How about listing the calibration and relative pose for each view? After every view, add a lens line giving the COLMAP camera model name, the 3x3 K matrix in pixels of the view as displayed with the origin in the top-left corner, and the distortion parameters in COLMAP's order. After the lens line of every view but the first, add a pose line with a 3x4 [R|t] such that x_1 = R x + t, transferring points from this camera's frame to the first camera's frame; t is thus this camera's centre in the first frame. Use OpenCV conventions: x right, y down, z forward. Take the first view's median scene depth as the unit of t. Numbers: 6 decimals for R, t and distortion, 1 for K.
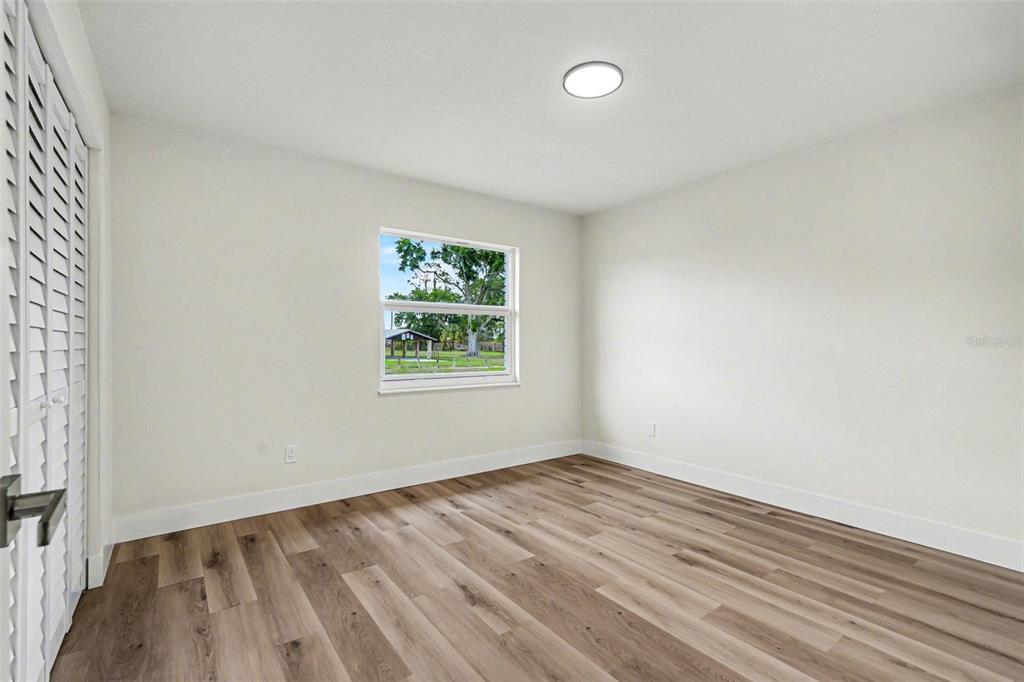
lens RADIAL K [[450.9, 0, 510.0], [0, 450.9, 336.6], [0, 0, 1]] dist [-0.002363, -0.000076]
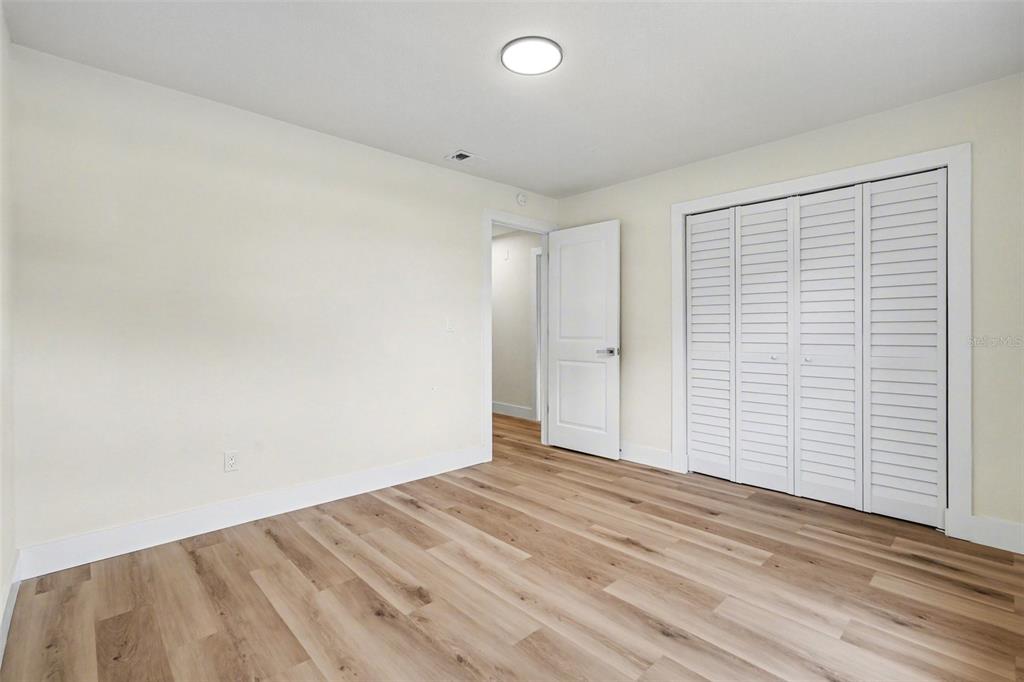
lens RADIAL K [[450.9, 0, 510.0], [0, 450.9, 336.6], [0, 0, 1]] dist [-0.002363, -0.000076]
pose [[-0.992669, 0.001168, -0.120858, 0.339098], [0.001437, 0.999997, -0.002135, 0.031514], [0.120855, -0.002293, -0.992667, 1.894424]]
